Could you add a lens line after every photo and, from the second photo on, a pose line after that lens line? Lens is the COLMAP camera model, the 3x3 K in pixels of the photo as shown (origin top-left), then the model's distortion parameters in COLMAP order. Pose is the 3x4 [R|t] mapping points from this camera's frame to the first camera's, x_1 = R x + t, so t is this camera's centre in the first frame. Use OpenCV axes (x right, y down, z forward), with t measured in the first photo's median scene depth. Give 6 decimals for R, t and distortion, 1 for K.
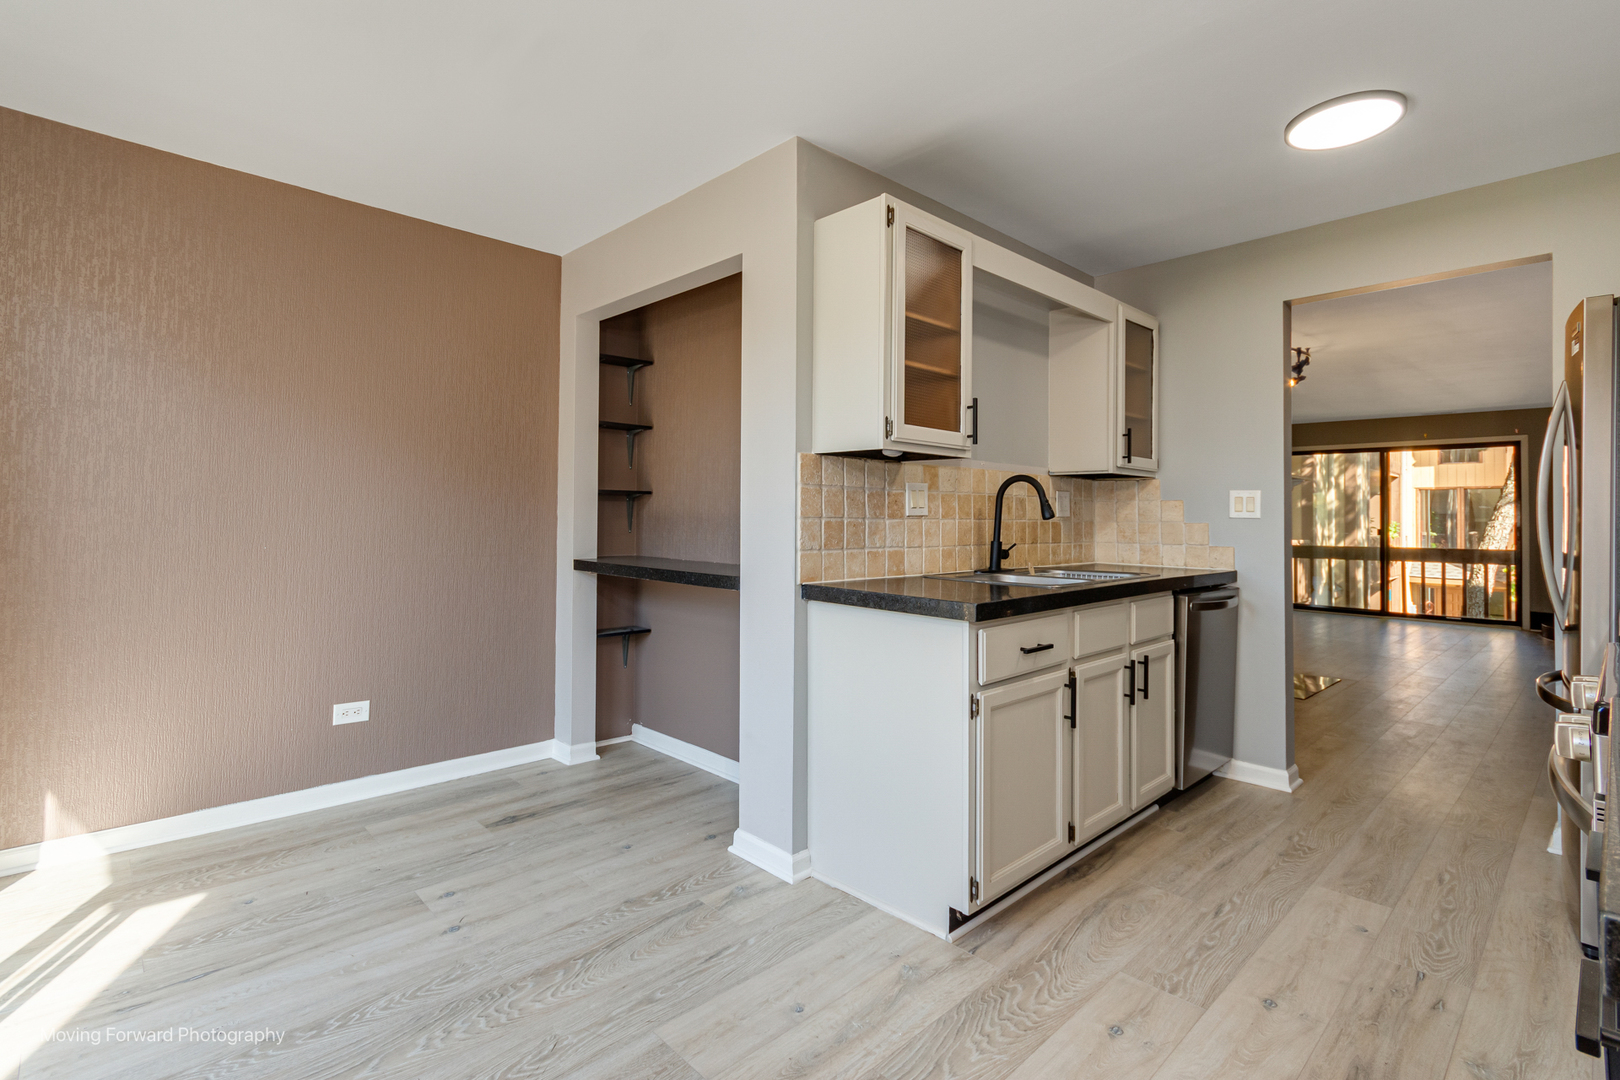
lens RADIAL K [[754.6, 0, 811.4], [0, 754.6, 519.4], [0, 0, 1]] dist [0.010525, -0.002857]
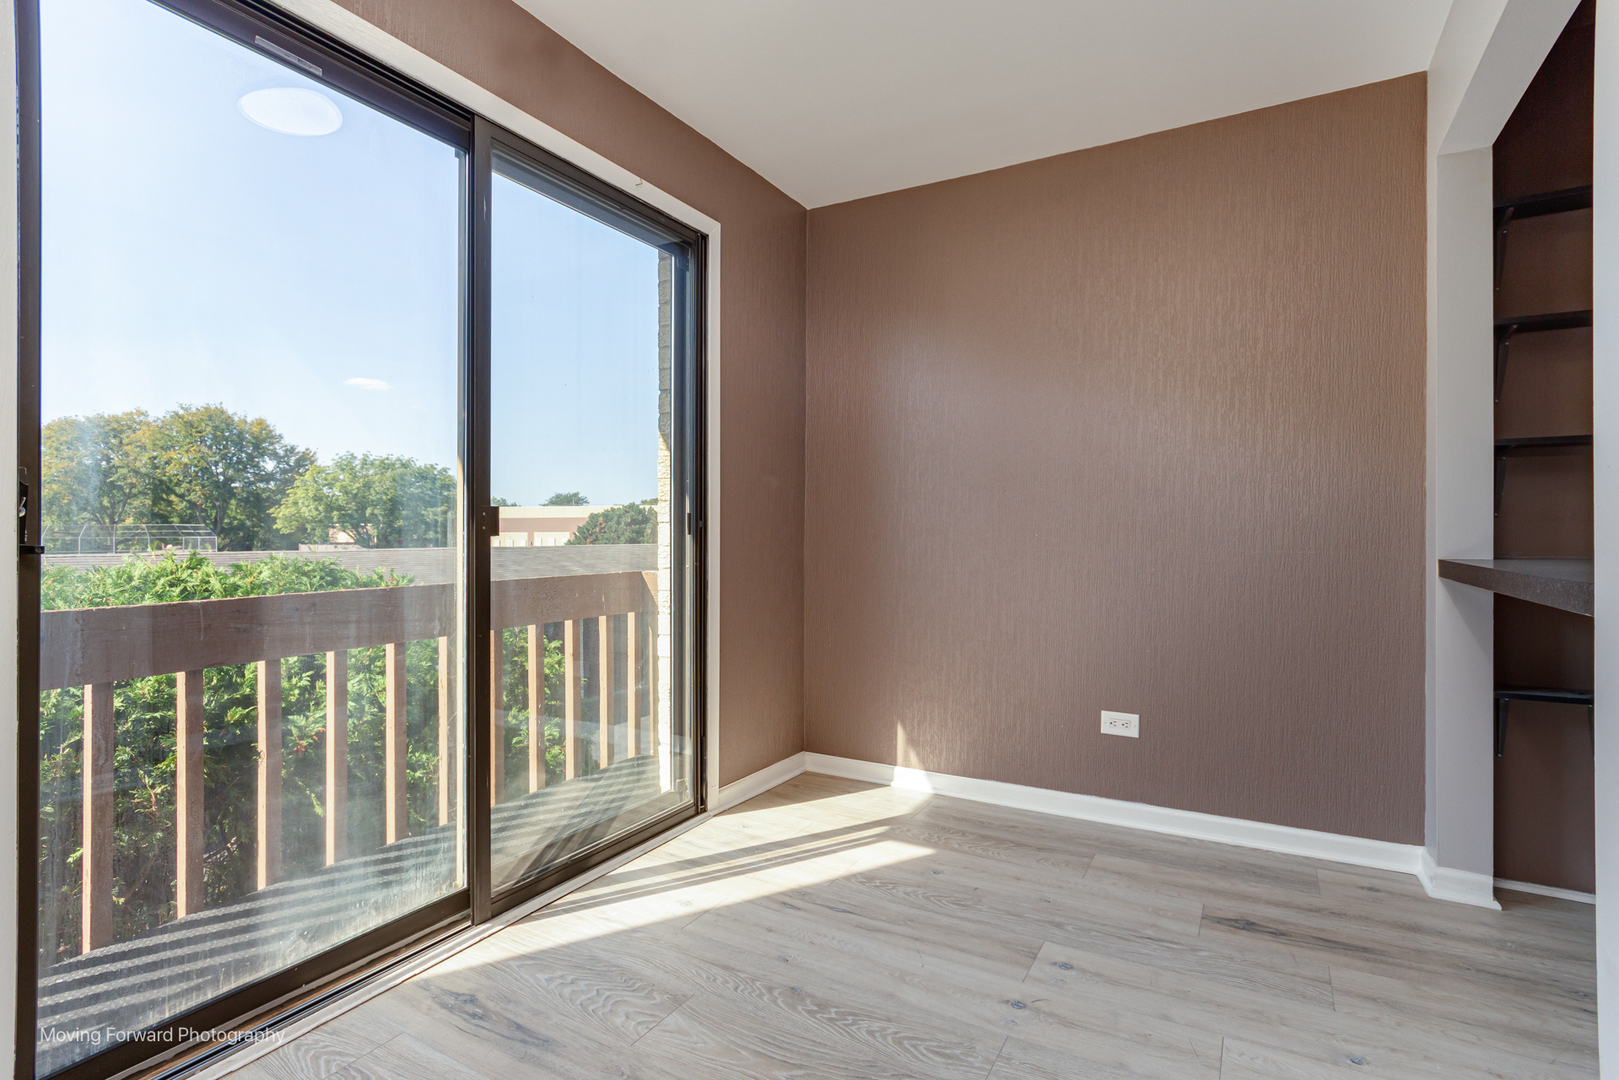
lens RADIAL K [[807.3, 0, 817.7], [0, 807.3, 541.0], [0, 0, 1]] dist [0.002480, -0.000575]
pose [[0.284917, -0.004018, -0.958544, 0.214788], [0.005727, 0.999981, -0.002489, 0.048508], [0.958535, -0.004781, 0.284934, 0.445715]]
